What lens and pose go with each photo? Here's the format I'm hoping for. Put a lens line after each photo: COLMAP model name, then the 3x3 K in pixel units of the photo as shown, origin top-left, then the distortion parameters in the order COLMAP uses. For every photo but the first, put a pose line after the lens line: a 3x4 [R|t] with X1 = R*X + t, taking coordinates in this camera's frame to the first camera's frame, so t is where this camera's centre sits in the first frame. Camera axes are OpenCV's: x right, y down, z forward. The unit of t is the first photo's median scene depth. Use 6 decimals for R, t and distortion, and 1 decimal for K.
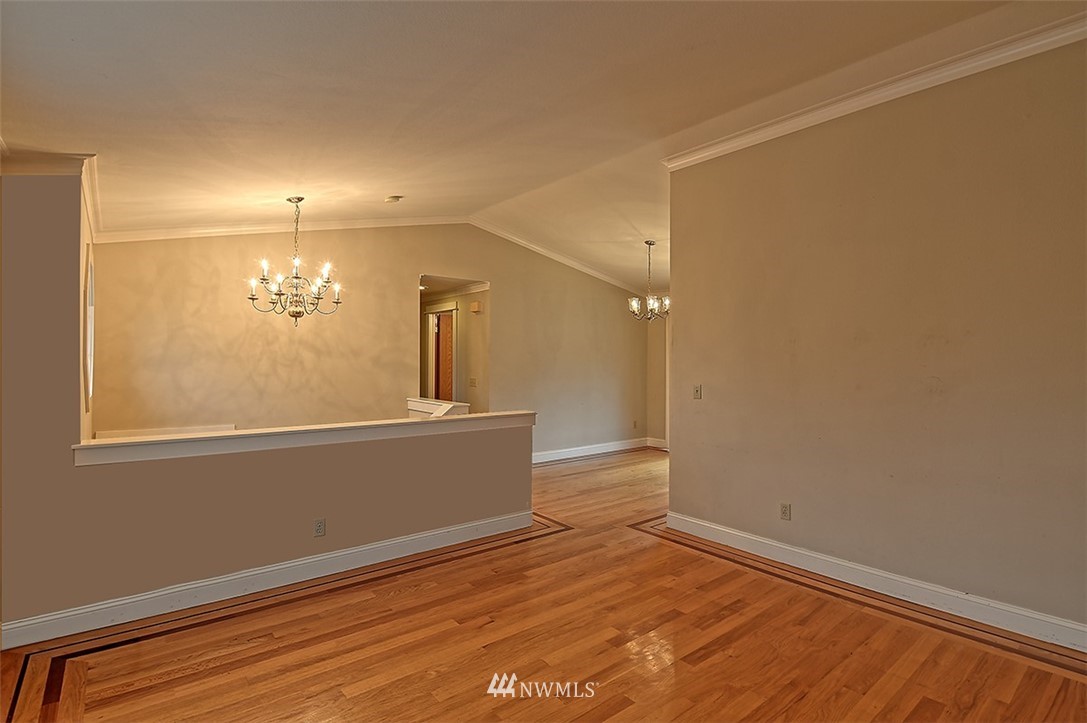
lens RADIAL K [[529.5, 0, 542.8], [0, 529.5, 357.2], [0, 0, 1]] dist [-0.012325, -0.004138]
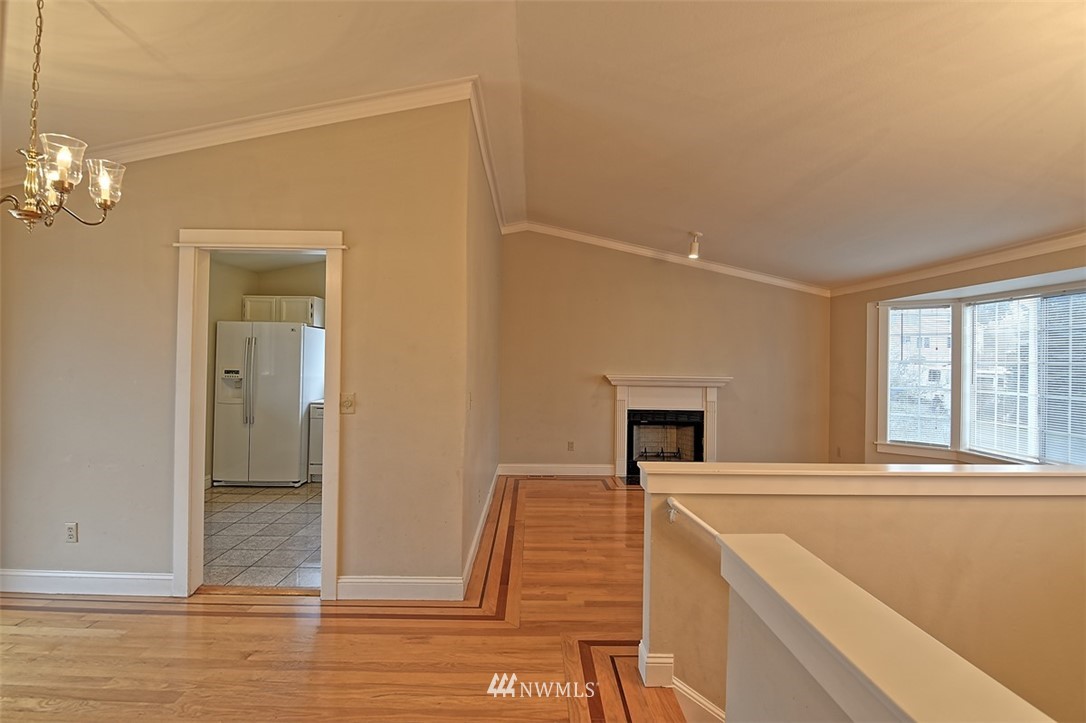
lens RADIAL K [[529.0, 0, 538.1], [0, 529.0, 358.9], [0, 0, 1]] dist [-0.012325, -0.004138]
pose [[-0.786623, -0.013709, 0.617281, -0.269732], [-0.020694, 0.999777, -0.004167, 0.003984], [-0.617086, -0.016052, -0.786732, 1.502831]]
